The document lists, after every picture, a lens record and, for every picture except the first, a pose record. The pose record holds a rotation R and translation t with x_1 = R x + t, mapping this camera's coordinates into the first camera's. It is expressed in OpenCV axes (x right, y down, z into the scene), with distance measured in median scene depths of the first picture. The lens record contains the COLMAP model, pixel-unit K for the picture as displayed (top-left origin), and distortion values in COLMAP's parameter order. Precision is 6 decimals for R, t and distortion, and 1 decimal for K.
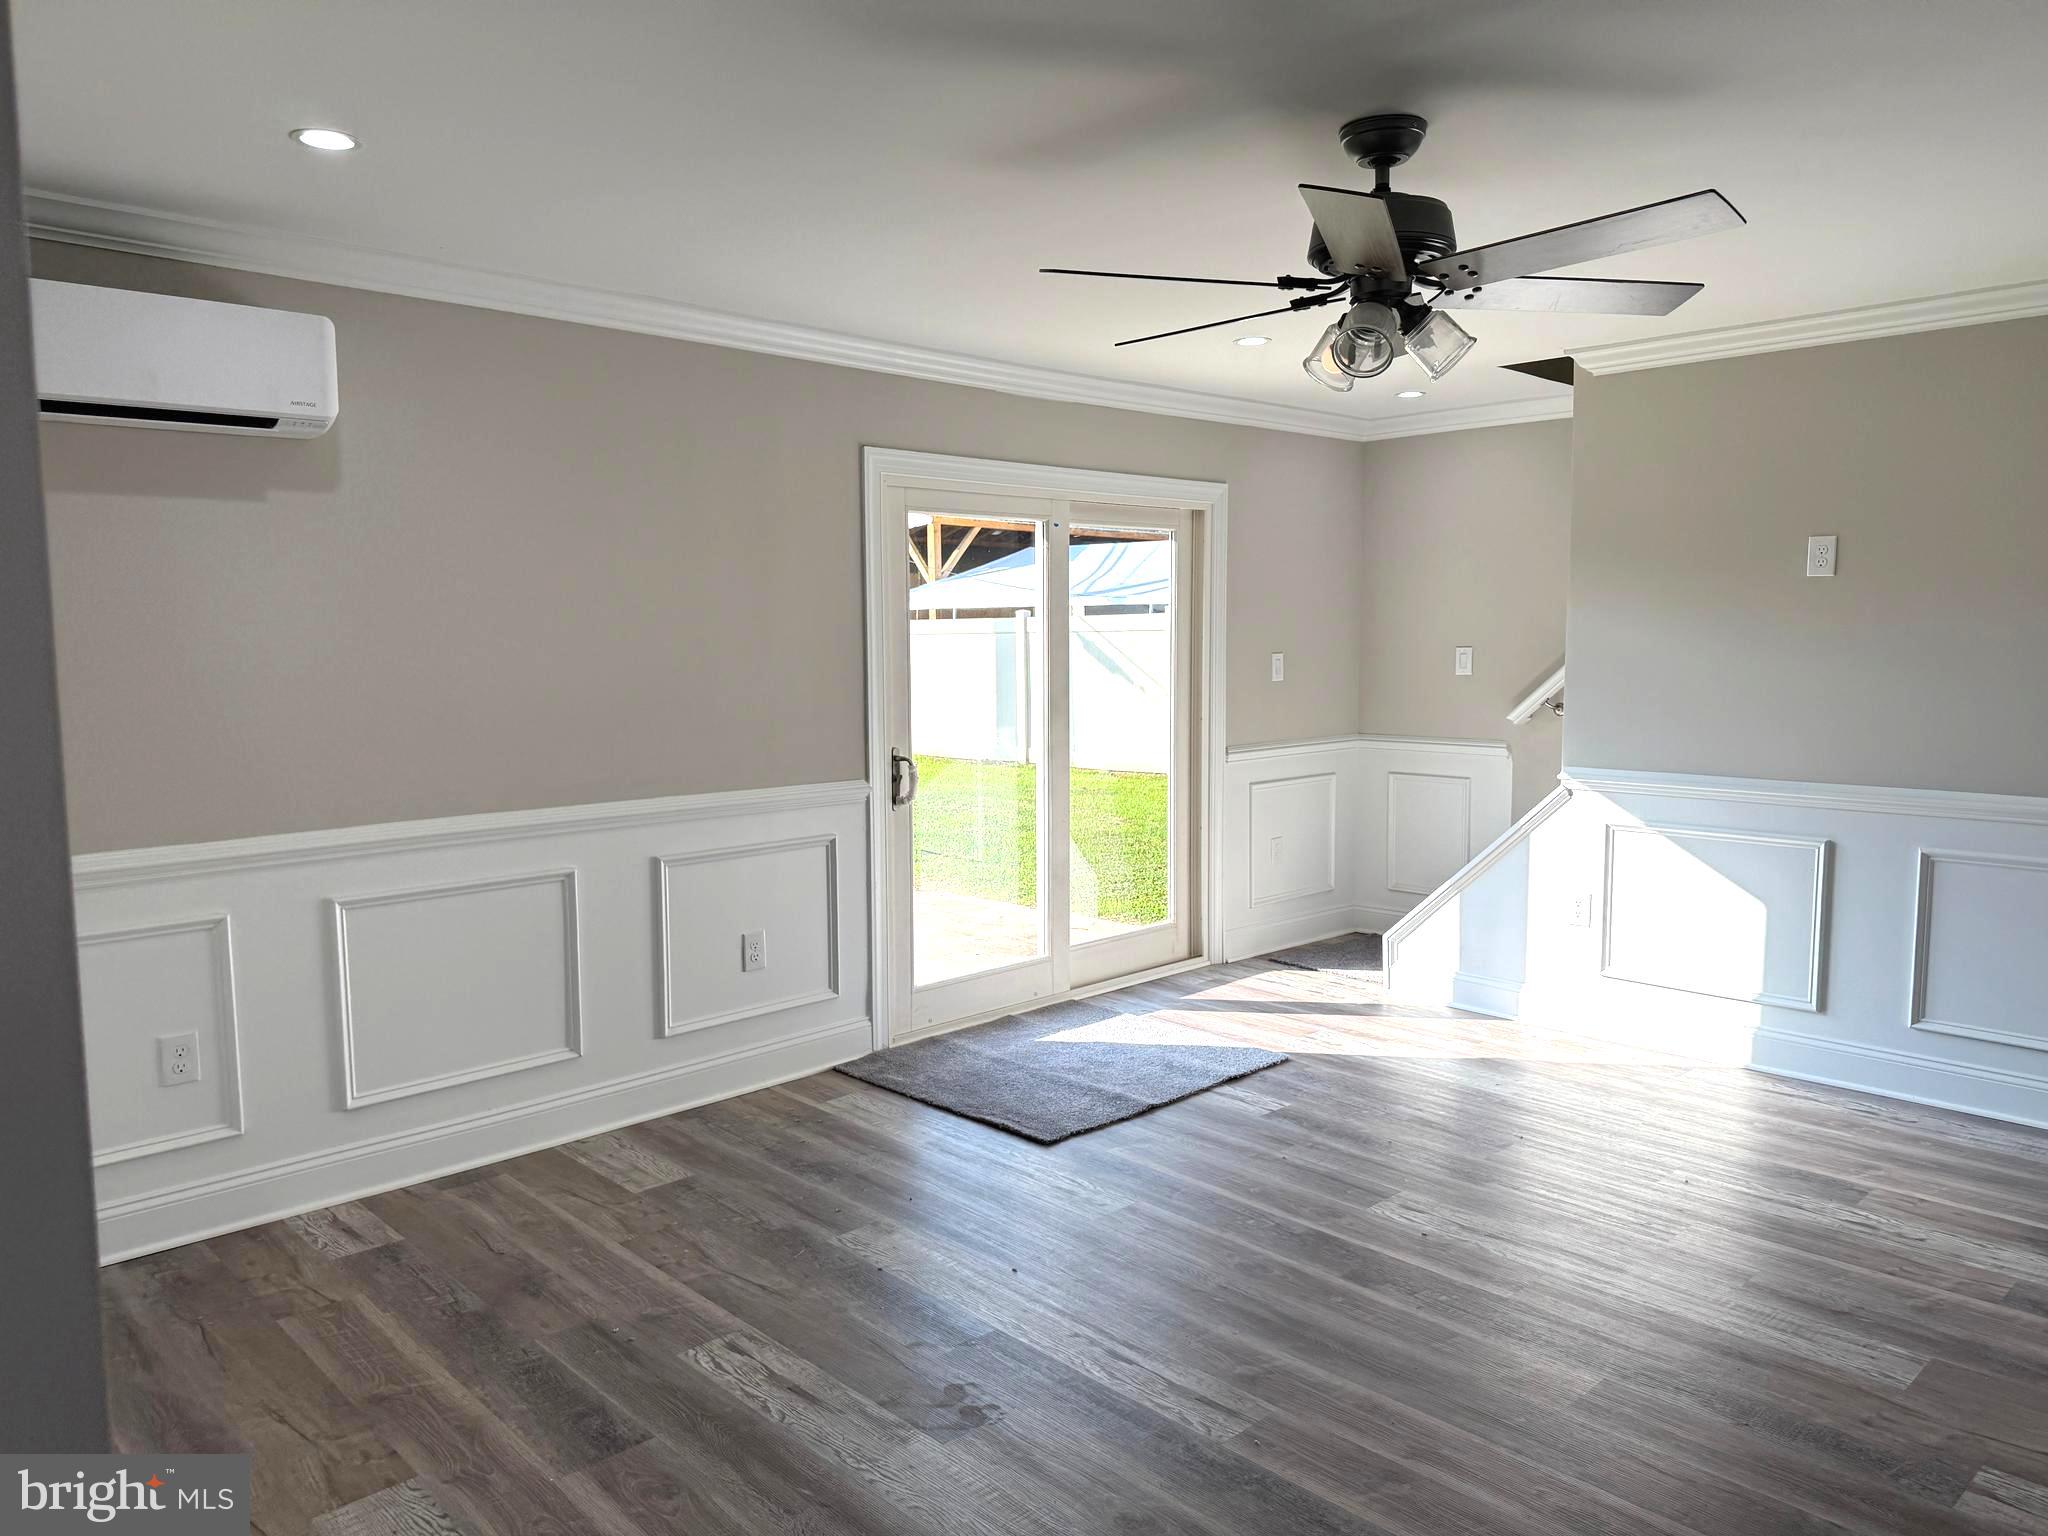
lens RADIAL K [[1435.9, 0, 1034.5], [0, 1435.9, 770.7], [0, 0, 1]] dist [0.130615, -0.201667]
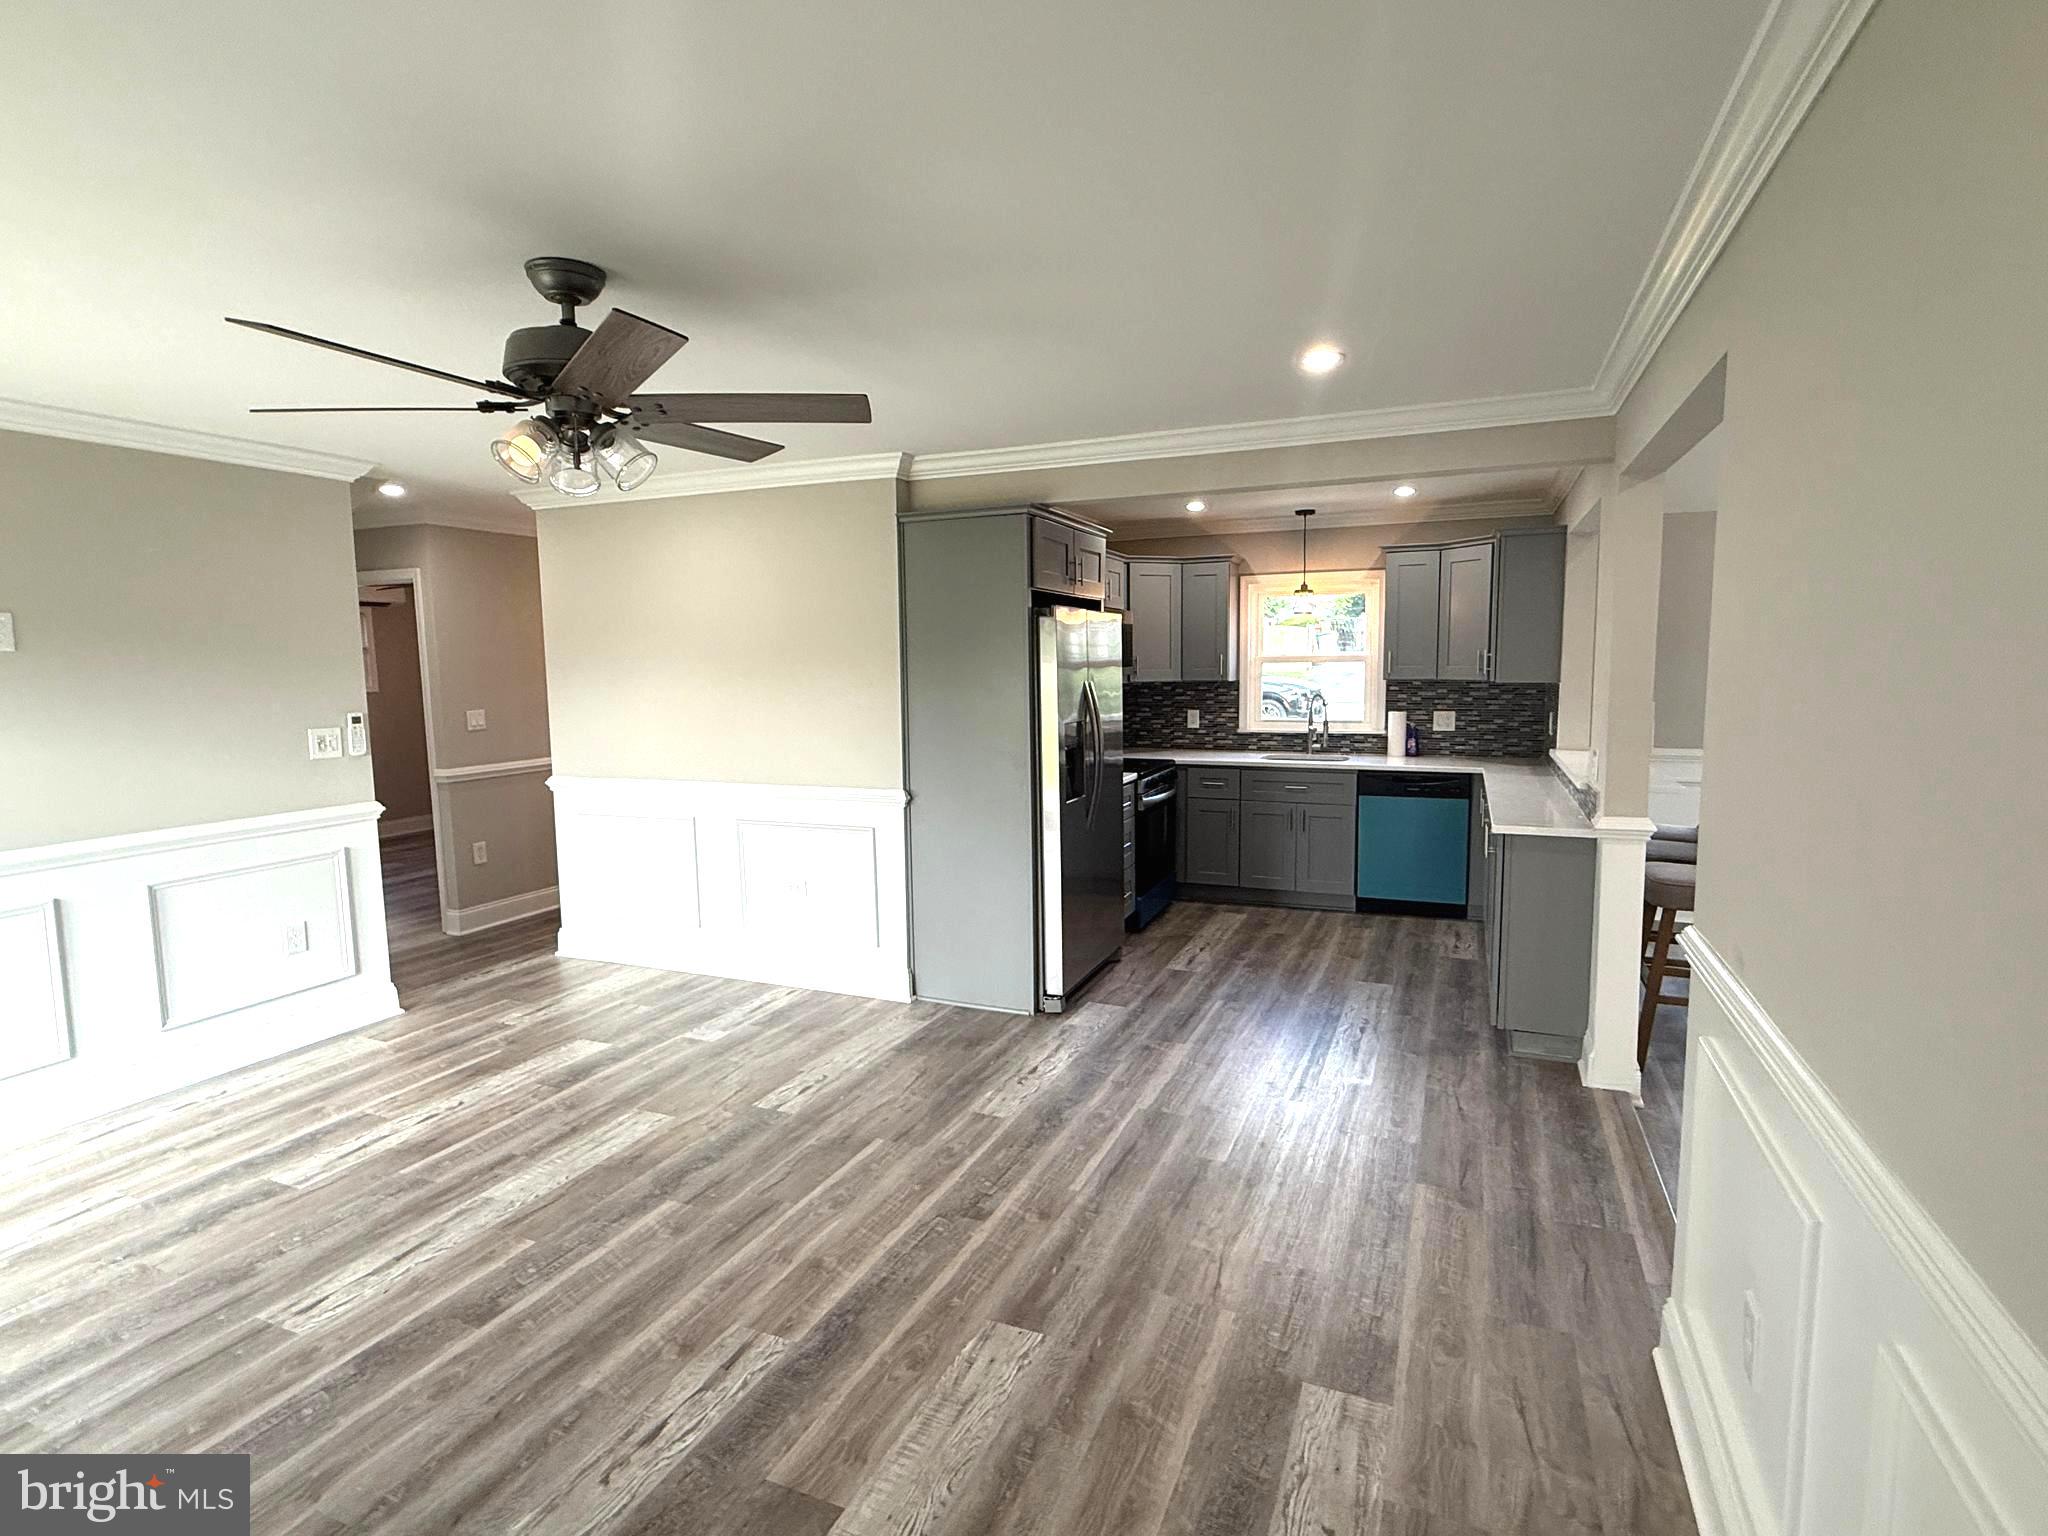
lens RADIAL K [[1020.1, 0, 1024.0], [0, 1020.1, 768.0], [0, 0, 1]] dist [0.001023, 0.000499]
pose [[-0.385698, -0.084610, 0.918737, -0.408983], [0.111621, 0.984193, 0.137498, -0.070109], [-0.915848, 0.155583, -0.370157, 0.617225]]
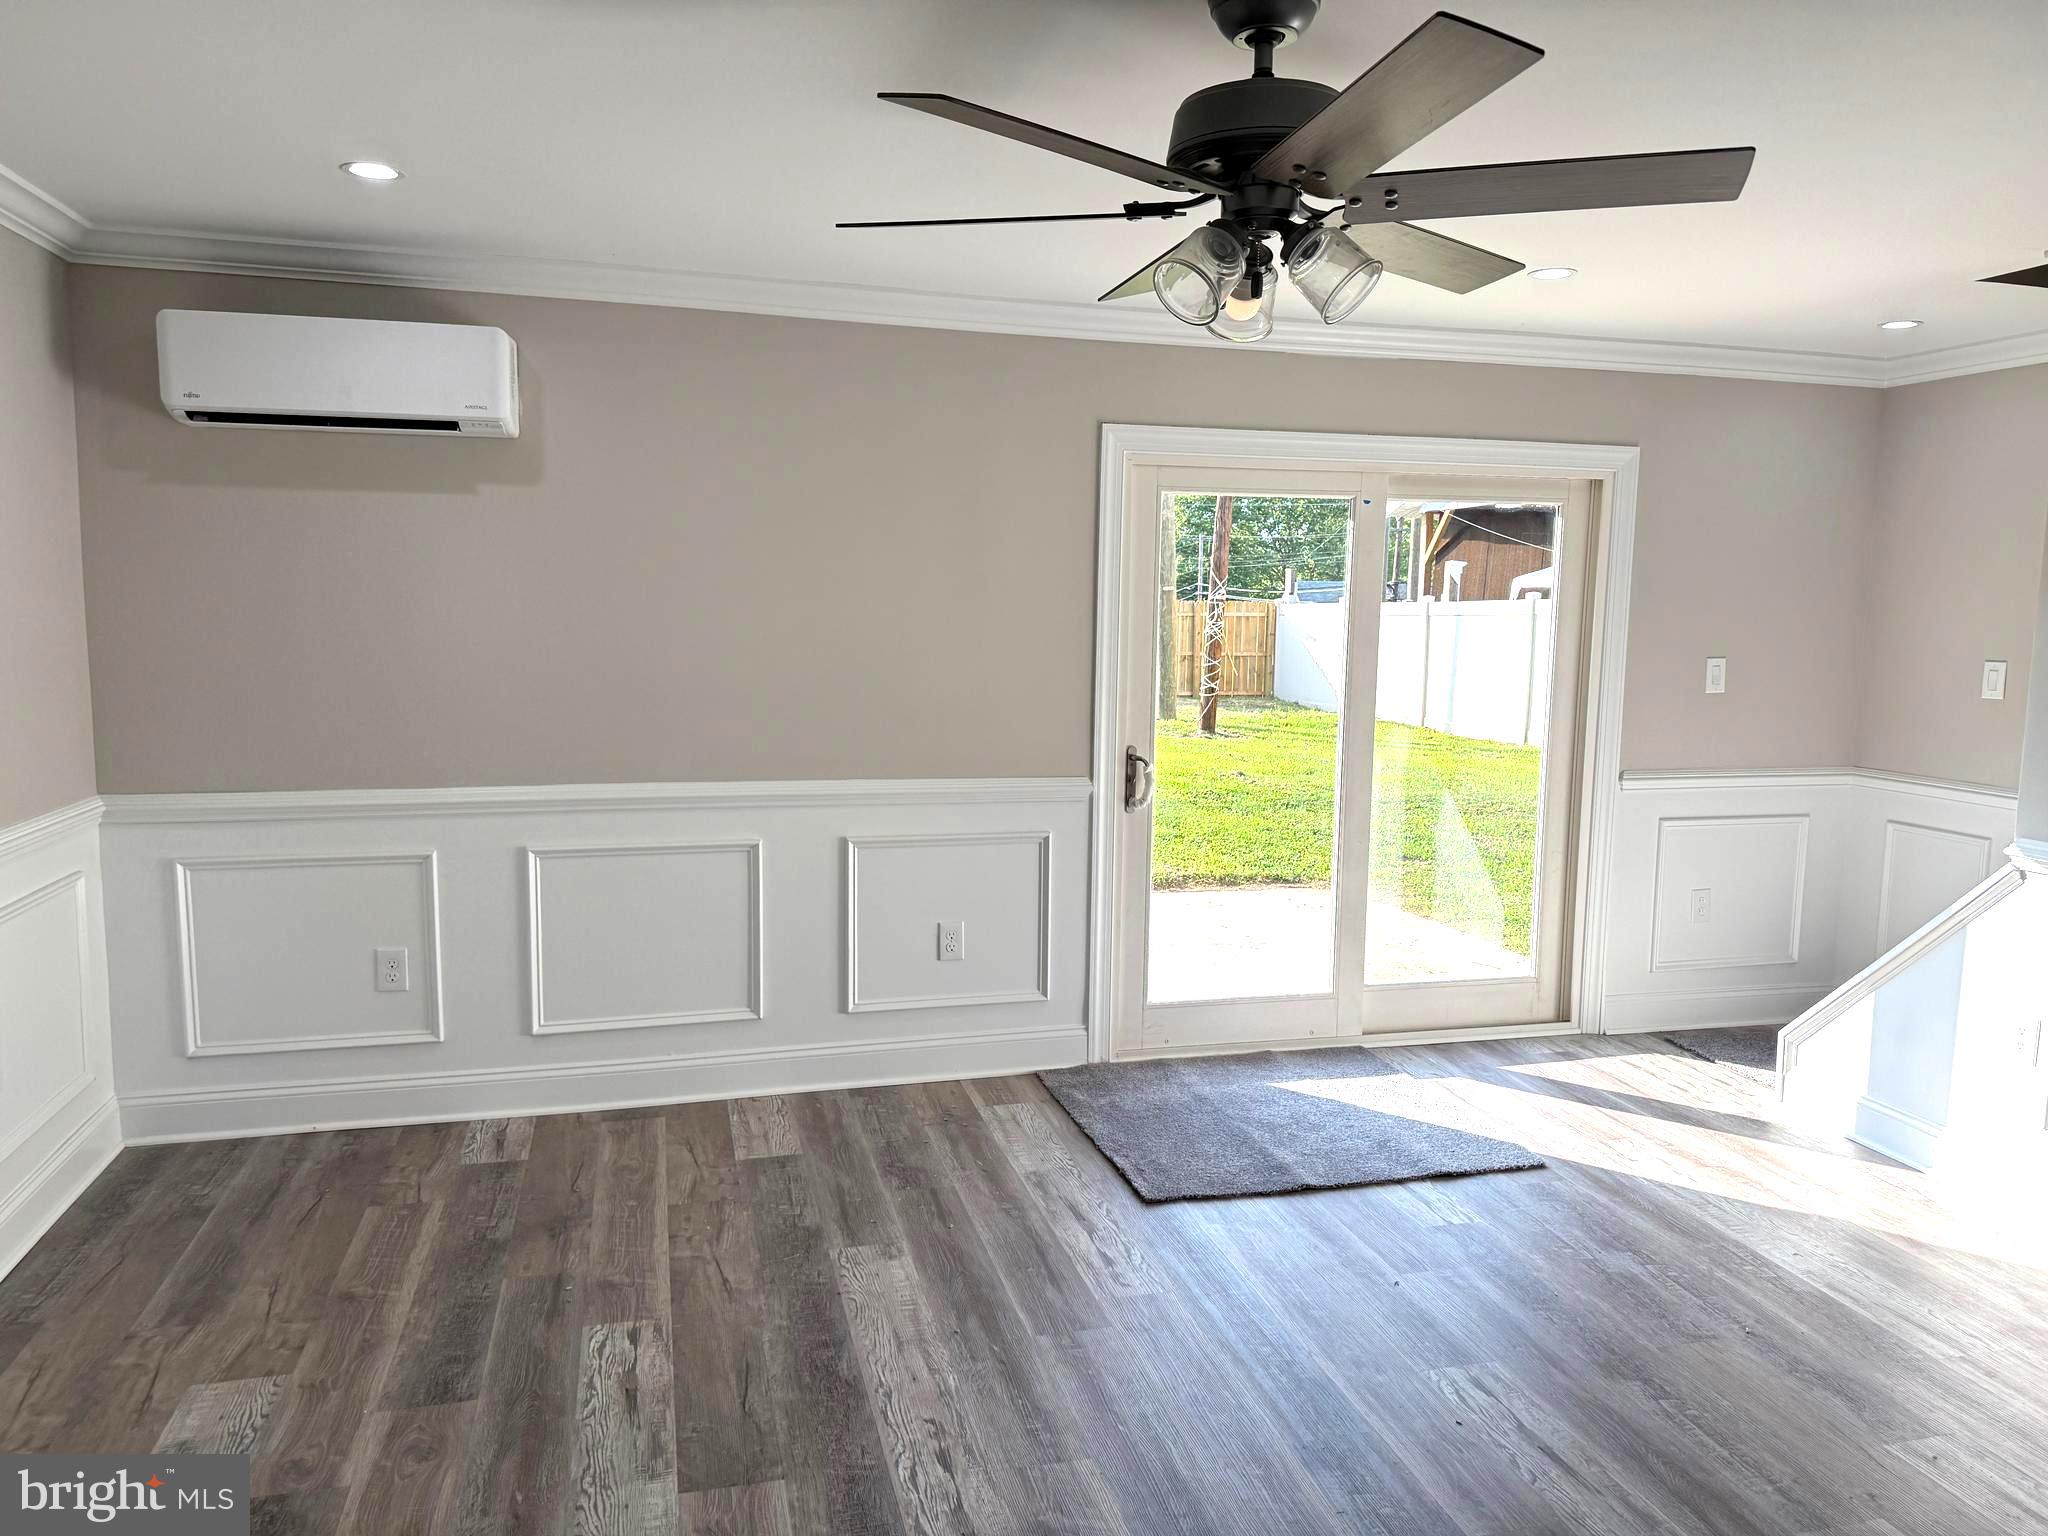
lens RADIAL K [[1435.9, 0, 1034.5], [0, 1435.9, 770.7], [0, 0, 1]] dist [0.130615, -0.201667]
pose [[0.876326, 0.078721, -0.475243, 0.317947], [-0.070001, 0.996895, 0.036051, -0.031623], [0.476606, 0.001675, 0.879116, 0.160960]]
